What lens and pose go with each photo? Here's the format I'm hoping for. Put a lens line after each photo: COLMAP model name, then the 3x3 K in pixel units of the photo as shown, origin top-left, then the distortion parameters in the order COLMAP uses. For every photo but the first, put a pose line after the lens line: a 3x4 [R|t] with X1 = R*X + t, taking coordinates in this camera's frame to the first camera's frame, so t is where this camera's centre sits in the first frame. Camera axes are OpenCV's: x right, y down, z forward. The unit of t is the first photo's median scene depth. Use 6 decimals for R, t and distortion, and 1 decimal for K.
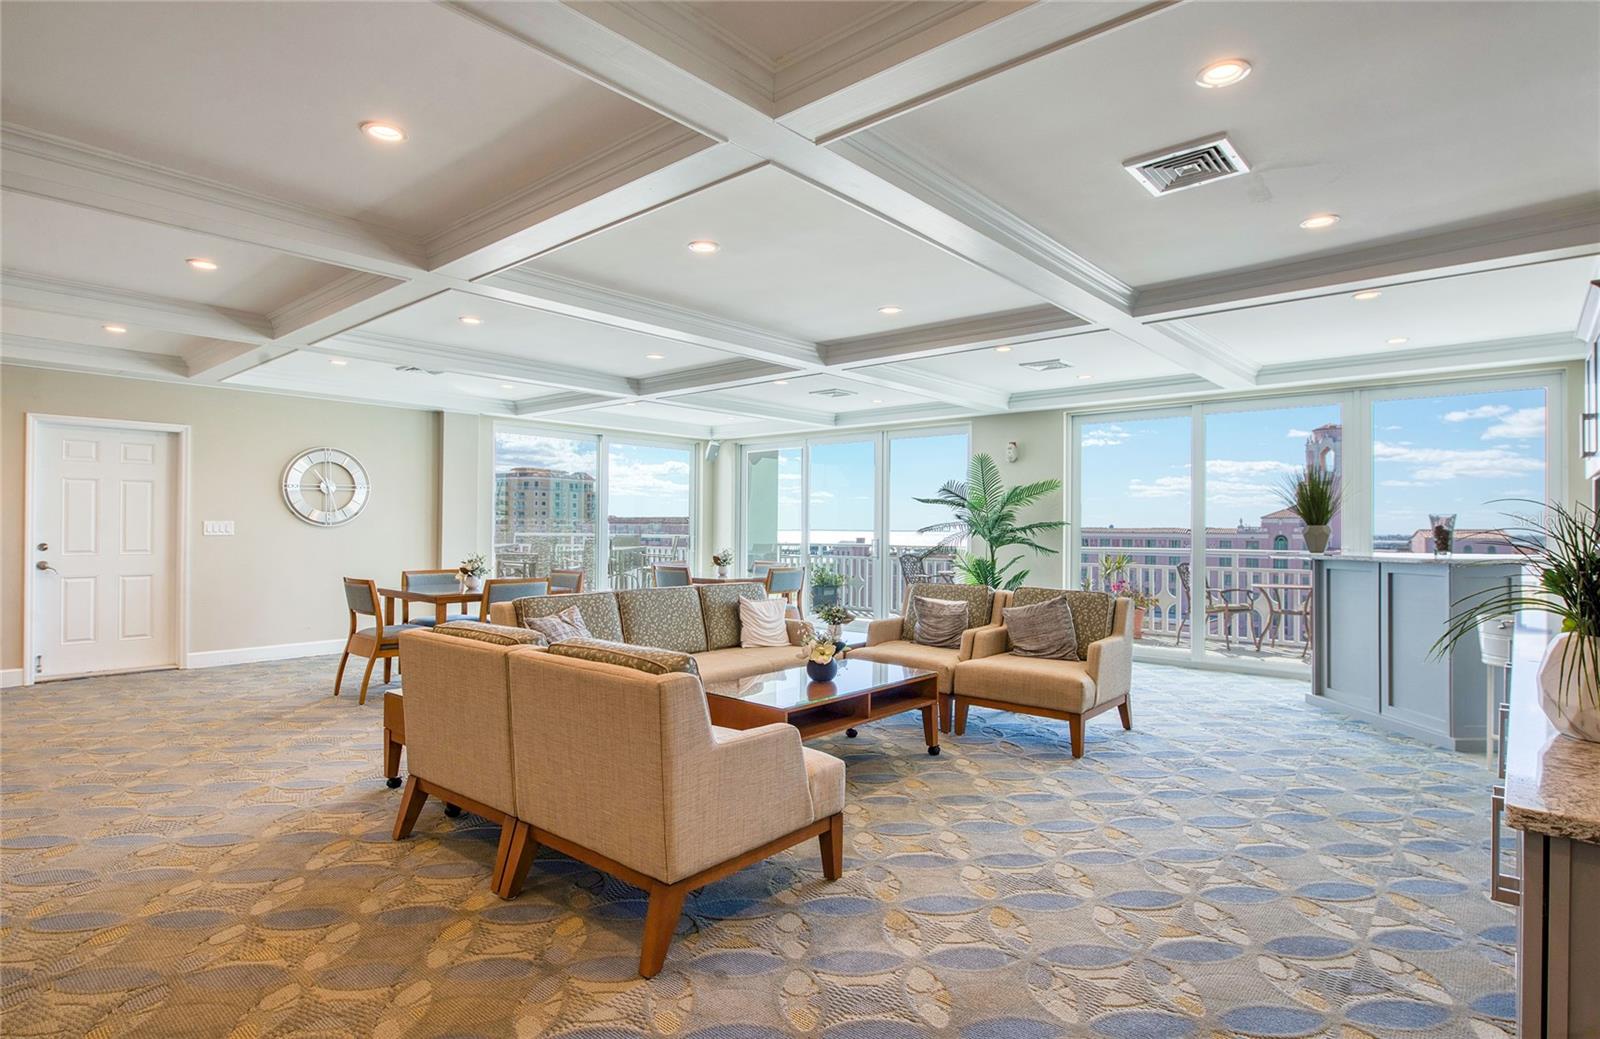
lens RADIAL K [[785.8, 0, 803.9], [0, 785.8, 521.2], [0, 0, 1]] dist [-0.000465, -0.000761]
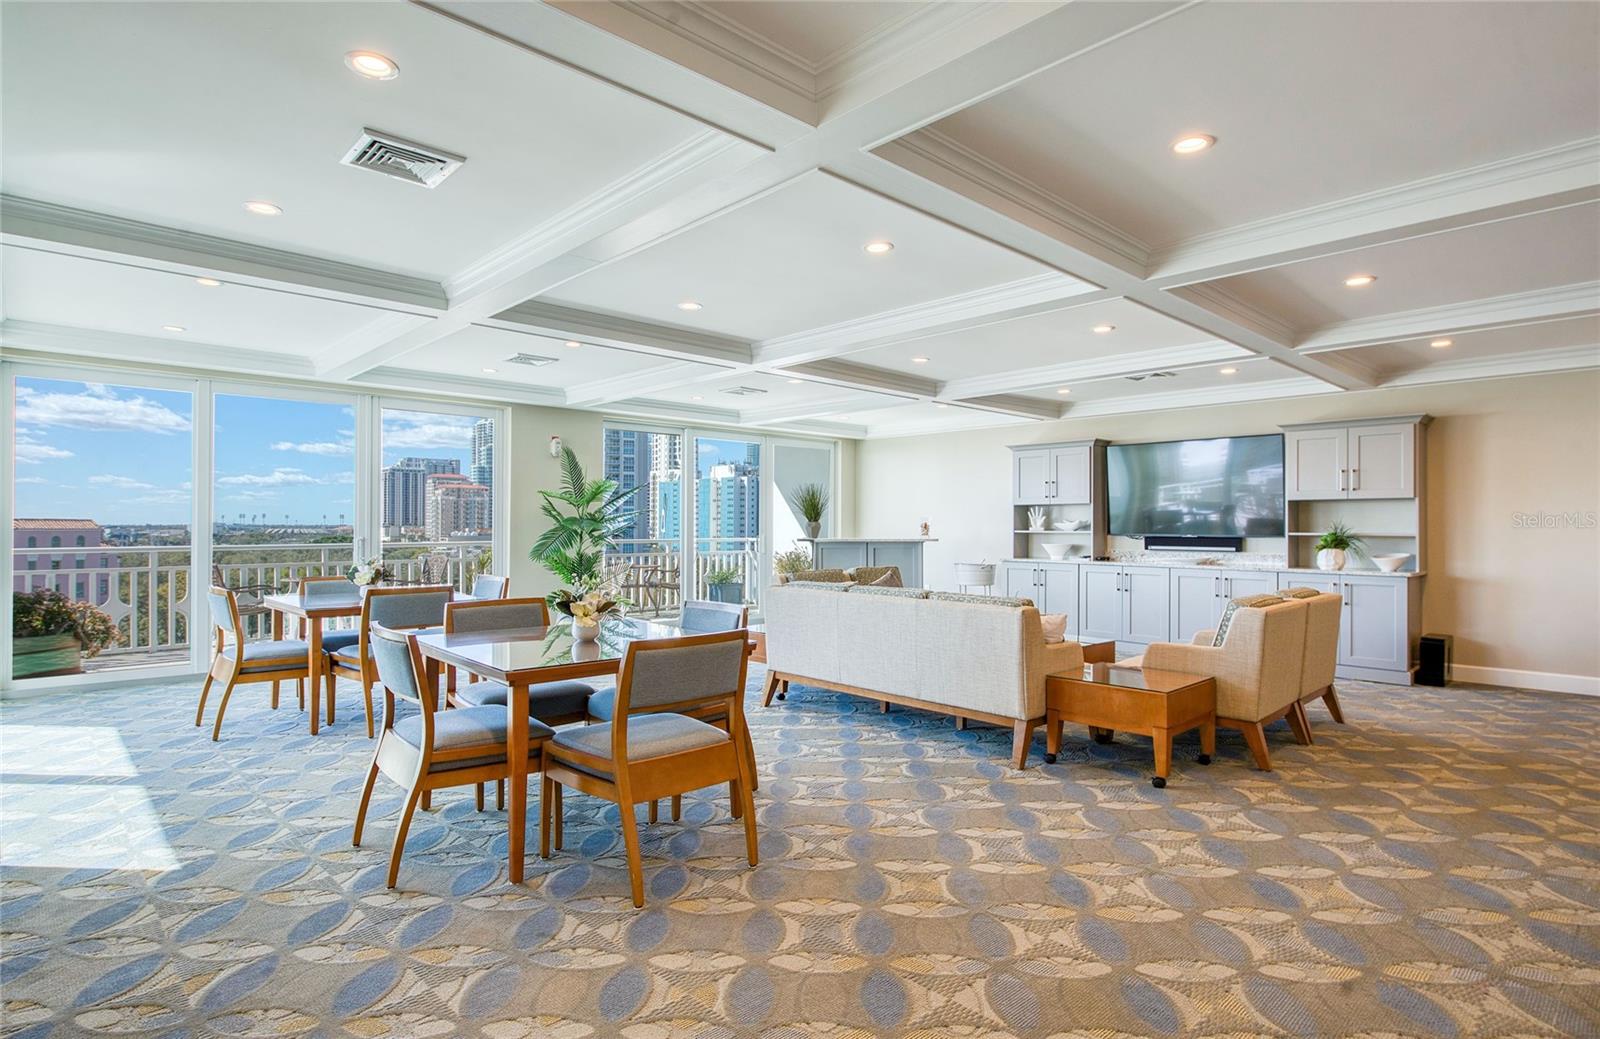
lens RADIAL K [[820.5, 0, 740.2], [0, 820.5, 520.8], [0, 0, 1]] dist [0.010615, 0.000301]
pose [[0.121274, -0.003434, 0.992613, -0.384295], [-0.008499, 0.999954, 0.004498, -0.000684], [-0.992583, -0.008982, 0.121239, 0.333597]]
